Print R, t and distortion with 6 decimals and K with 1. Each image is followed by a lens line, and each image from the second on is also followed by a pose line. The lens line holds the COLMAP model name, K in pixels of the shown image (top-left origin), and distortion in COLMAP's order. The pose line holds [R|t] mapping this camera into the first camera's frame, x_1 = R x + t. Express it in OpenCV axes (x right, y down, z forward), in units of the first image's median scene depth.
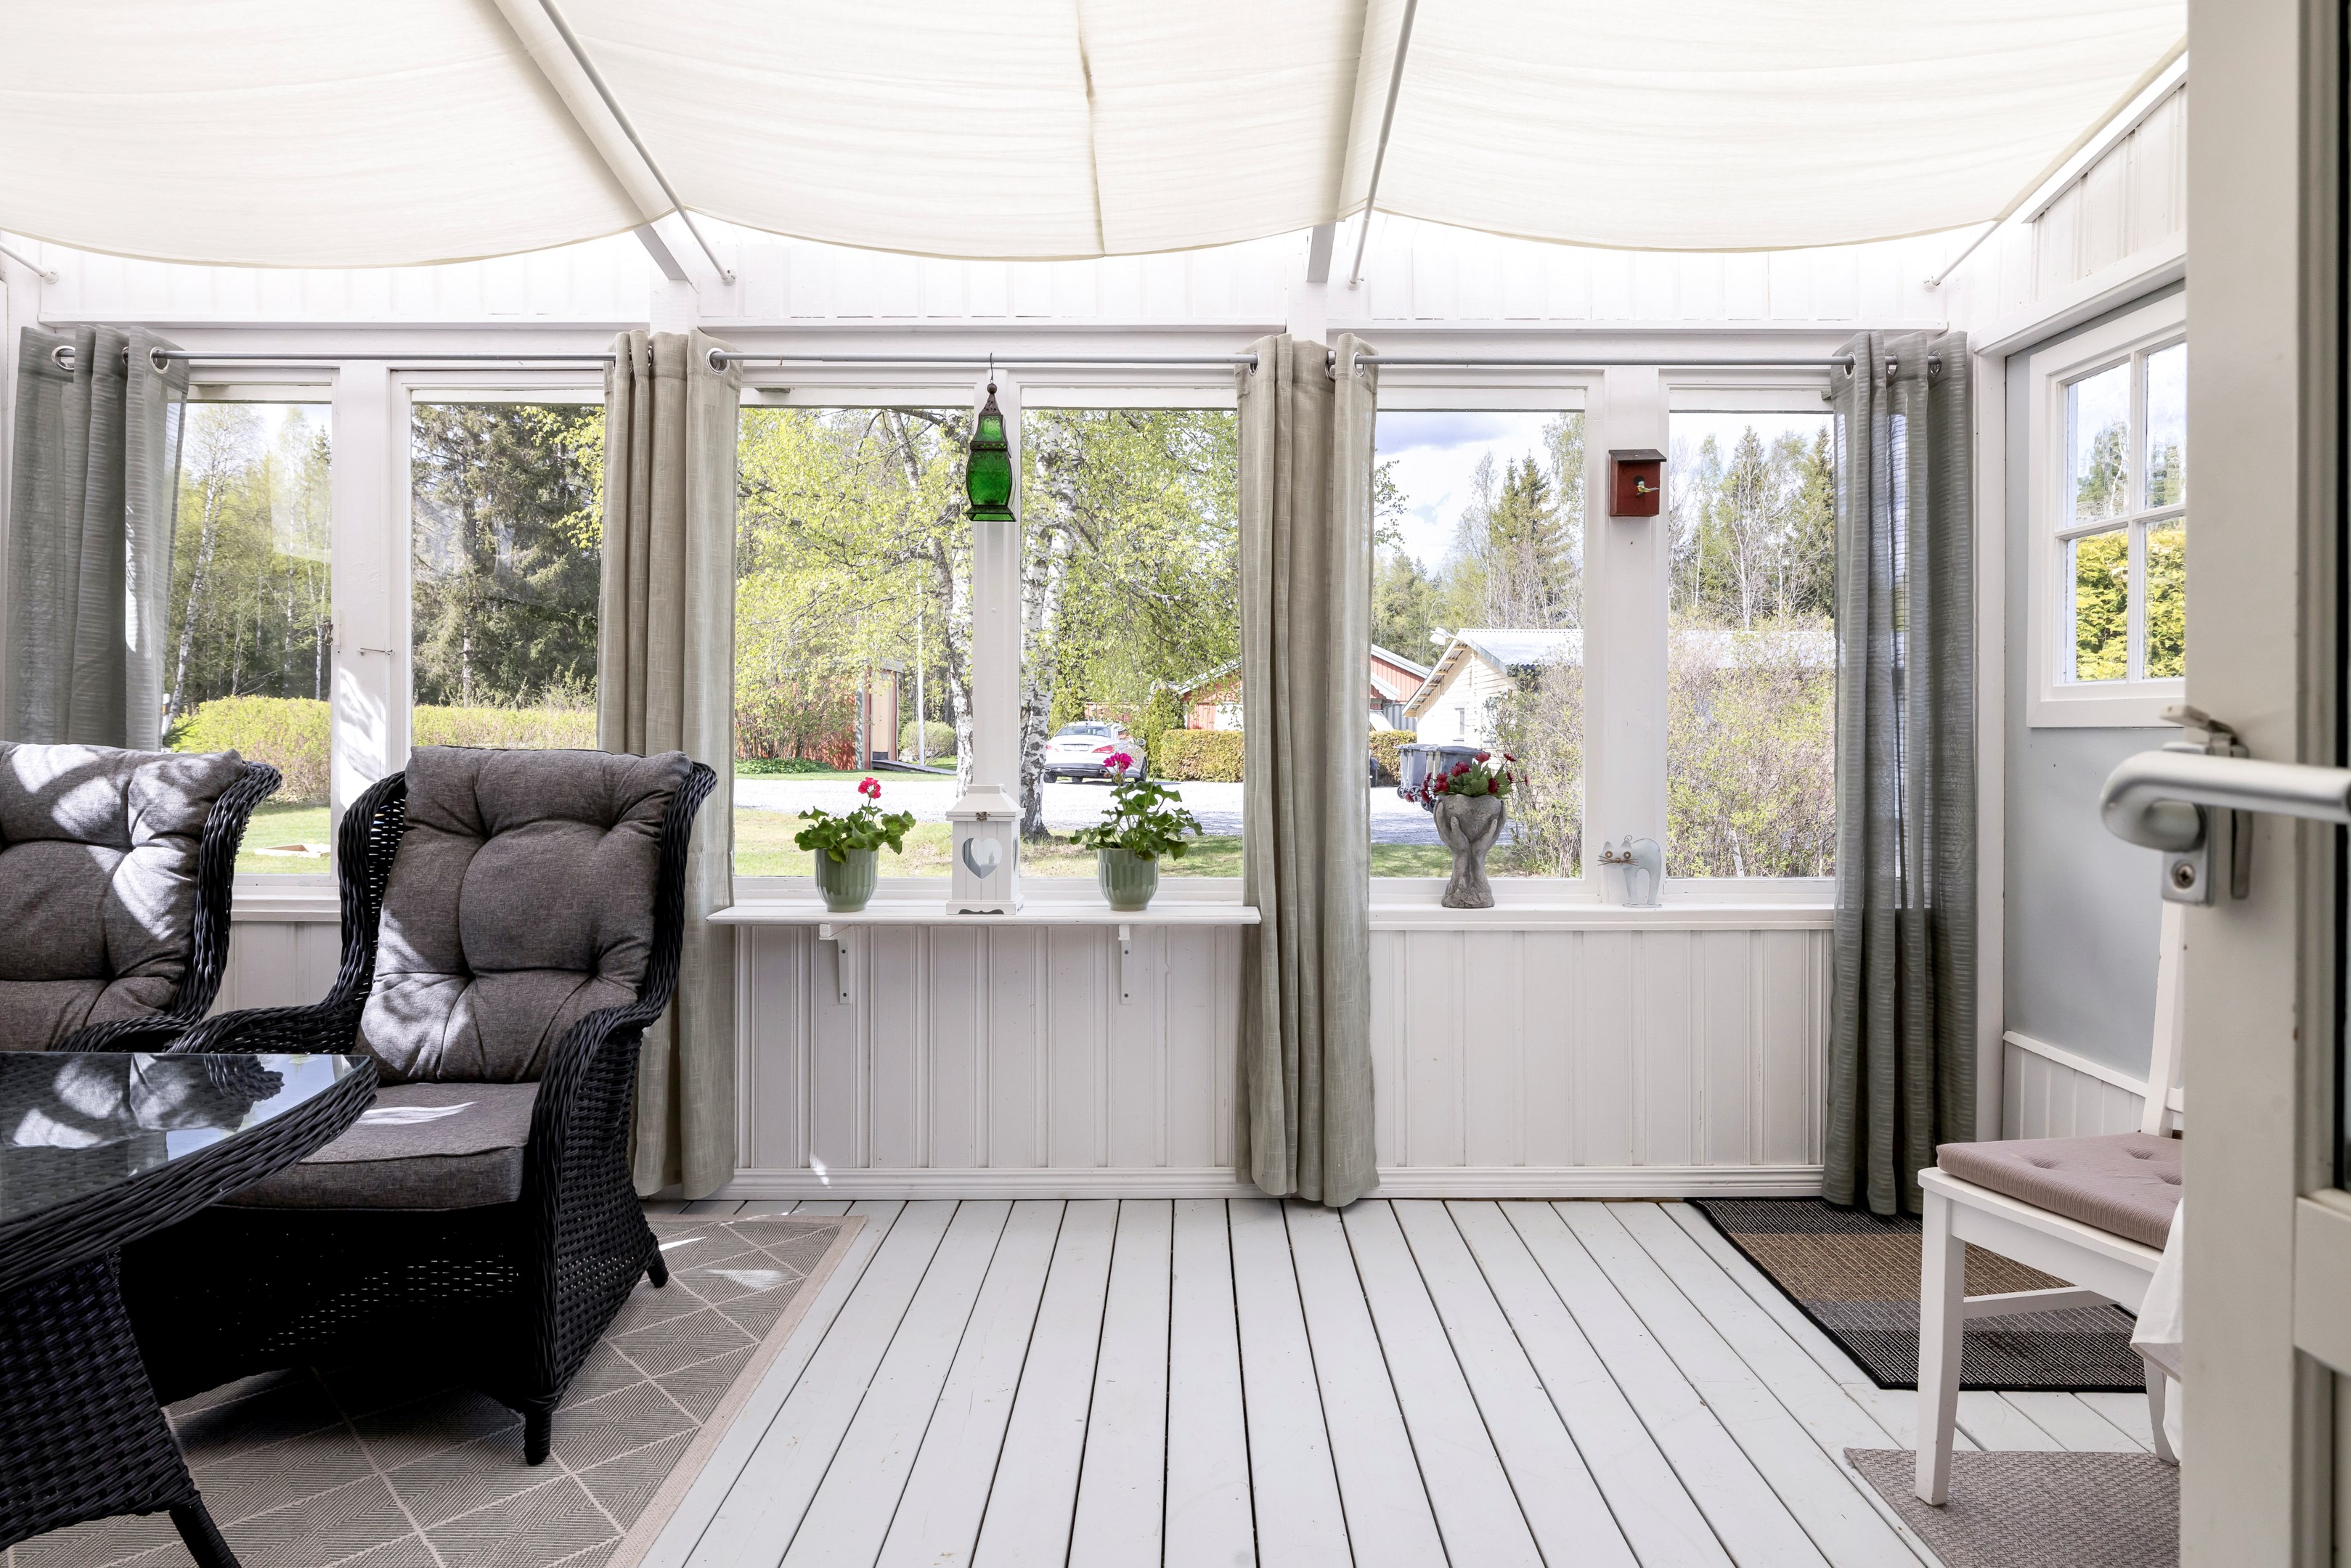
lens RADIAL K [[1475.0, 0, 1180.9], [0, 1475.0, 751.4], [0, 0, 1]] dist [-0.001740, -0.000475]
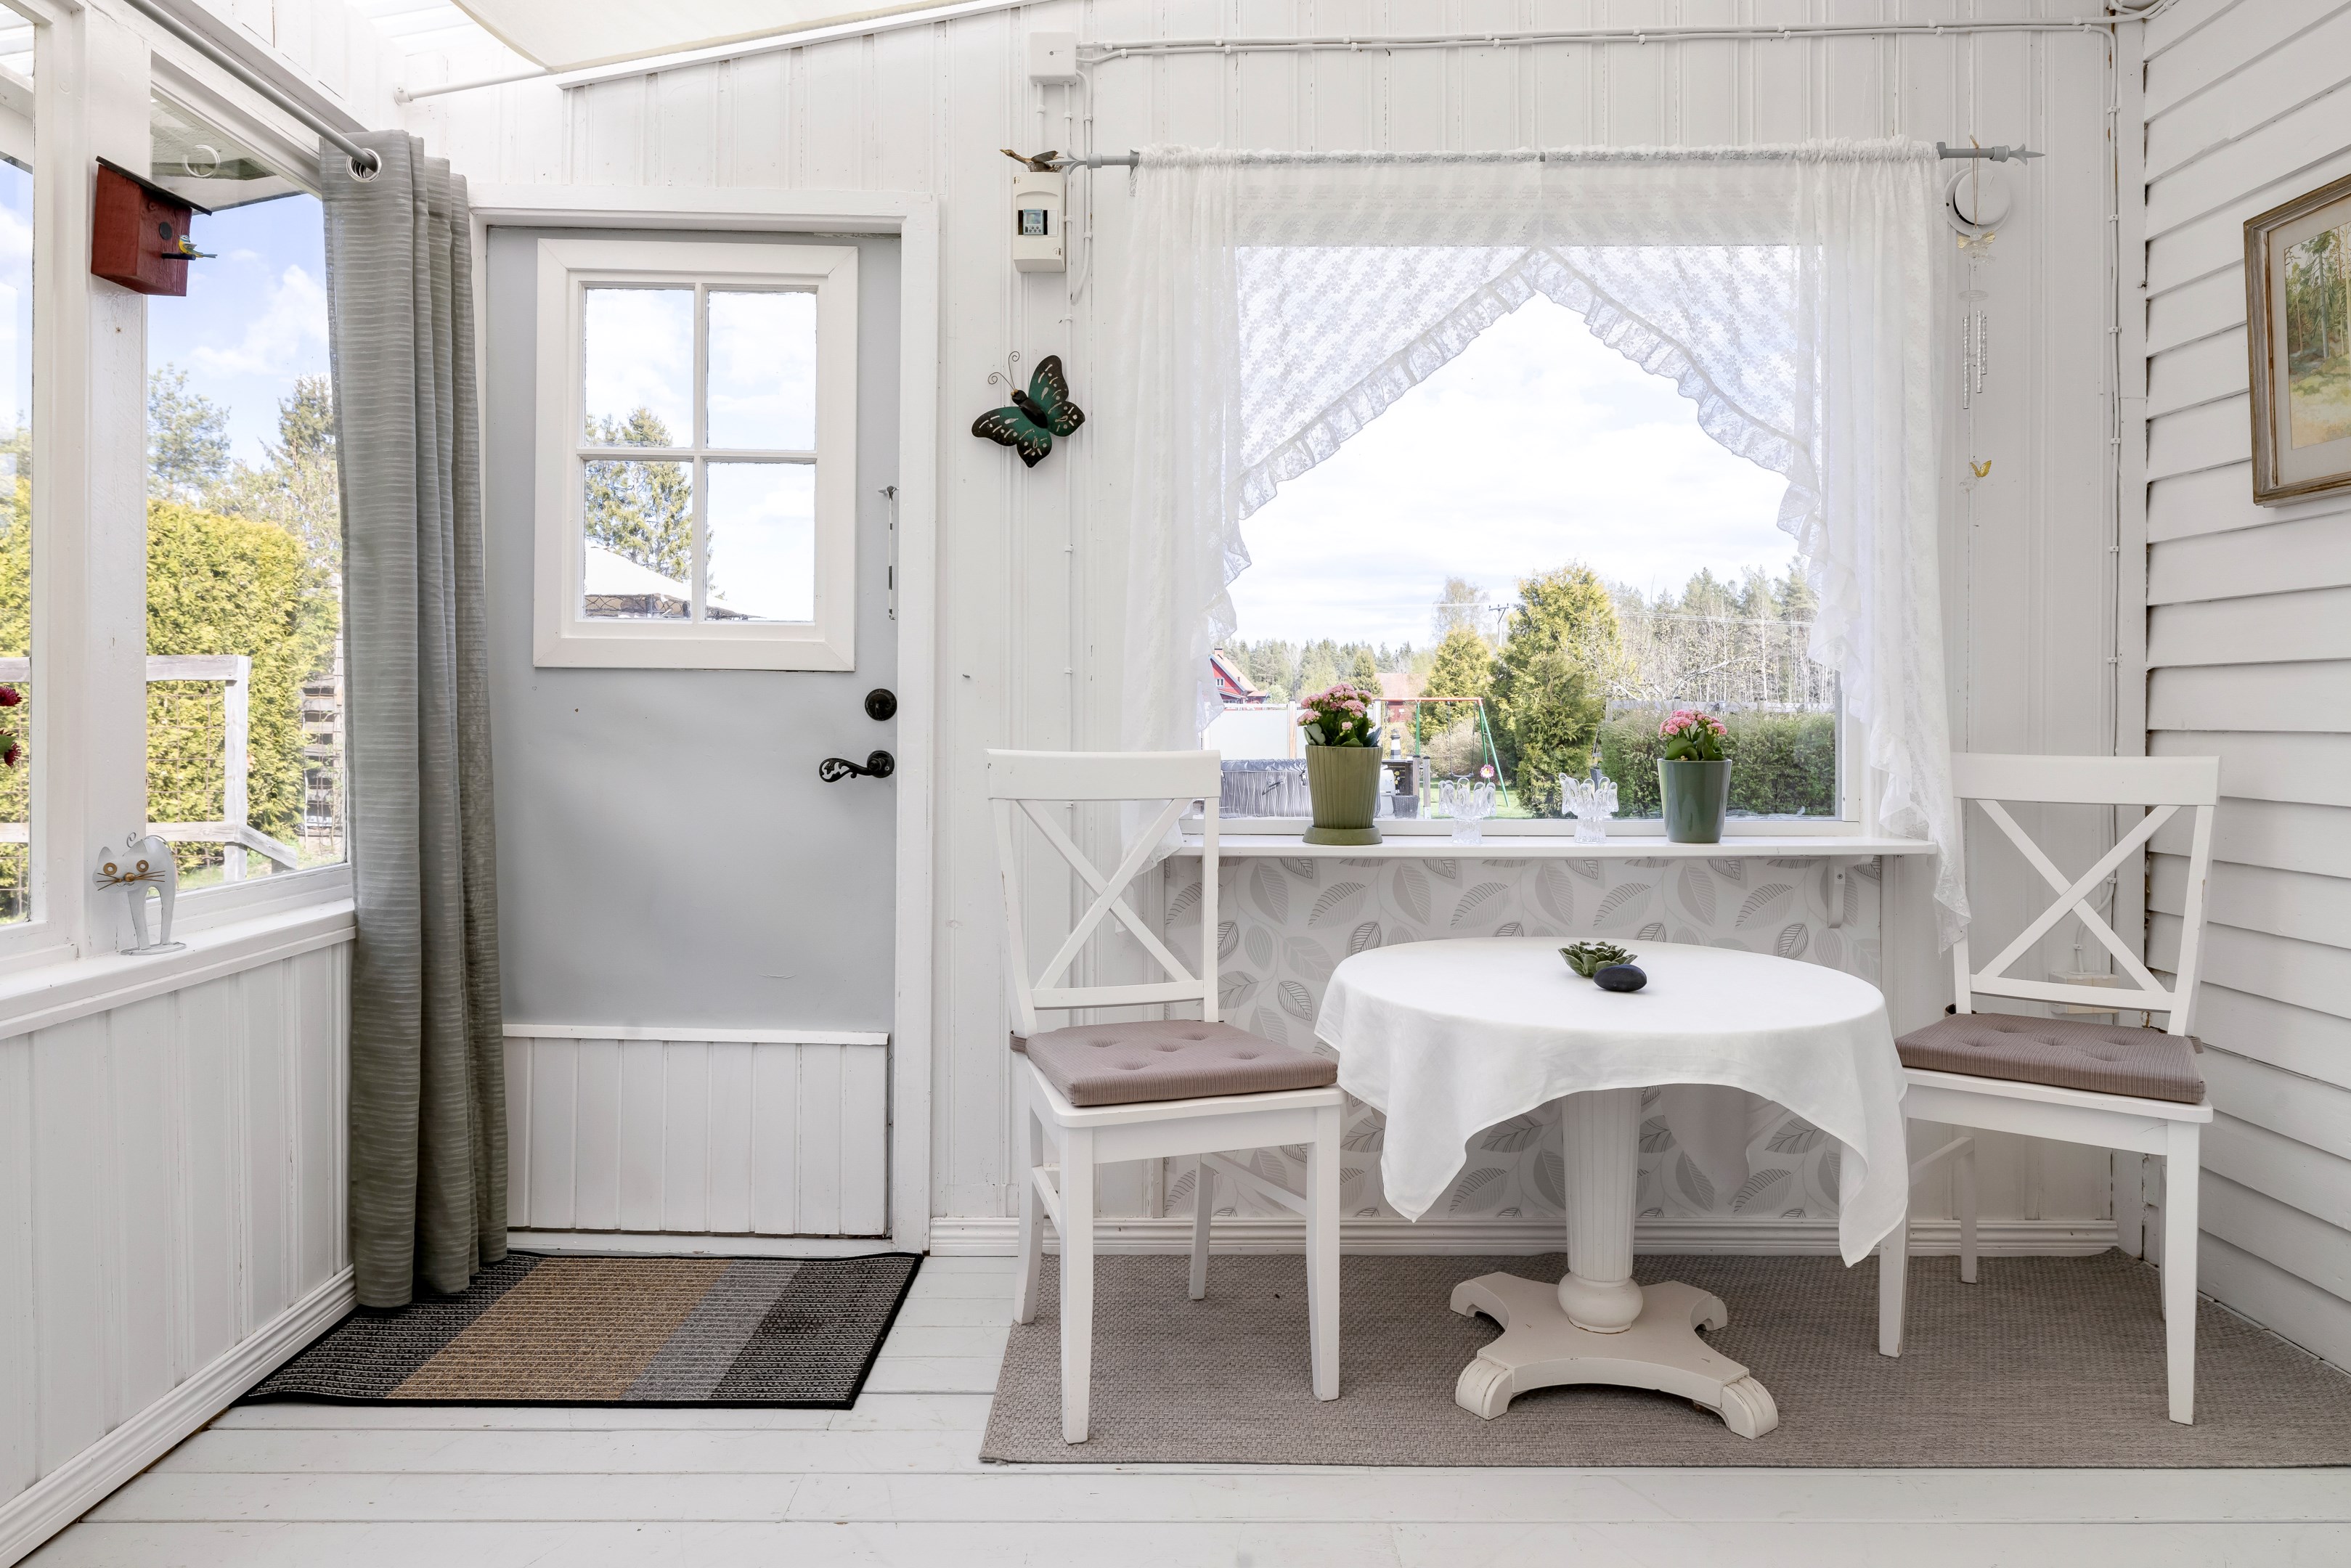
lens RADIAL K [[1641.1, 0, 1163.6], [0, 1641.1, 724.3], [0, 0, 1]] dist [0.010749, -0.000359]
pose [[-0.016901, -0.009580, 0.999811, -0.411428], [-0.007333, 0.999928, 0.009458, 0.006203], [-0.999830, -0.007172, -0.016970, 0.662150]]
